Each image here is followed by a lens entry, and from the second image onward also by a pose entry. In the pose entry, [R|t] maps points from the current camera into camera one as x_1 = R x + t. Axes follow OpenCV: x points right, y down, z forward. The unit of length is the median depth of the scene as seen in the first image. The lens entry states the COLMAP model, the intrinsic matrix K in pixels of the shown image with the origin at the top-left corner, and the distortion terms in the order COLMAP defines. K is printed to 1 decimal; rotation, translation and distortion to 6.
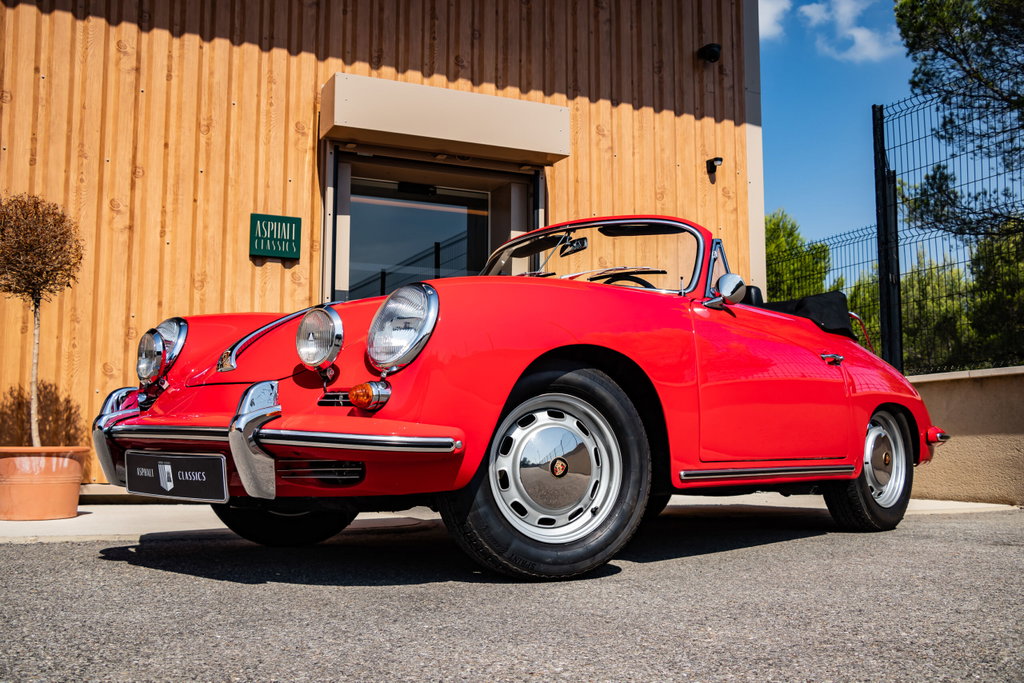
lens RADIAL K [[1025.2, 0, 507.5], [0, 1025.2, 347.4], [0, 0, 1]] dist [-0.037095, 0.000000]
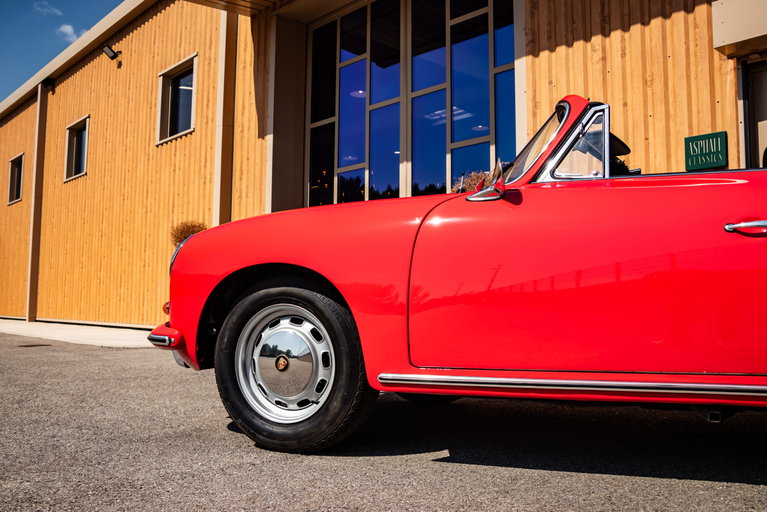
lens RADIAL K [[695.0, 0, 390.1], [0, 695.0, 259.1], [0, 0, 1]] dist [-0.116659, 0.084212]
pose [[0.323139, -0.065853, -0.944057, 0.418199], [0.092993, 0.994958, -0.037574, 0.014500], [0.941771, -0.075649, 0.327634, 0.383390]]
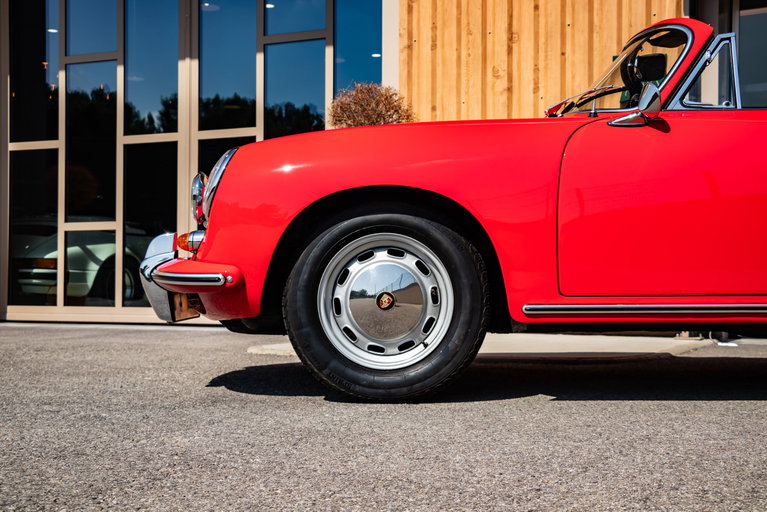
lens RADIAL K [[1065.1, 0, 389.0], [0, 1065.1, 238.9], [0, 0, 1]] dist [0.143056, 0.000000]
pose [[0.653070, -0.033750, -0.756545, 0.426524], [0.078496, 0.996642, 0.023298, 0.010083], [0.753218, -0.074601, 0.653527, 0.107135]]
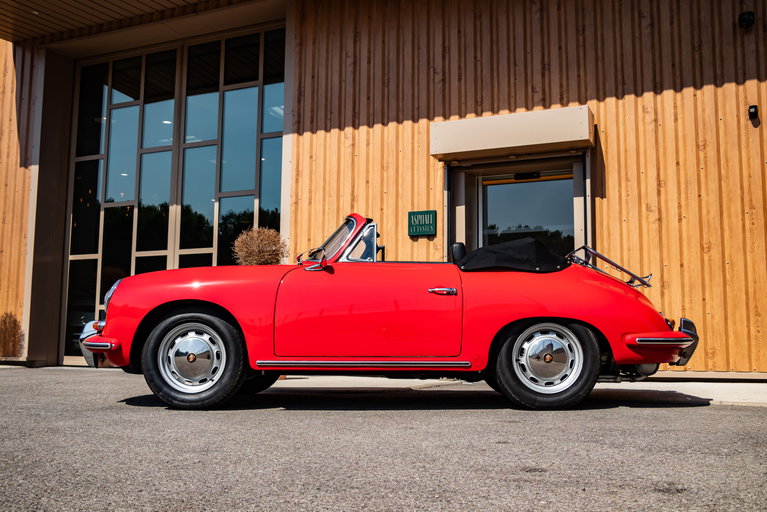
lens RADIAL K [[767.9, 0, 383.8], [0, 767.9, 254.9], [0, 0, 1]] dist [-0.037095, 0.000000]
pose [[0.658239, -0.082163, -0.748312, 0.715375], [0.070357, 0.996390, -0.047513, 0.001628], [0.749514, -0.021375, 0.661643, 0.097647]]
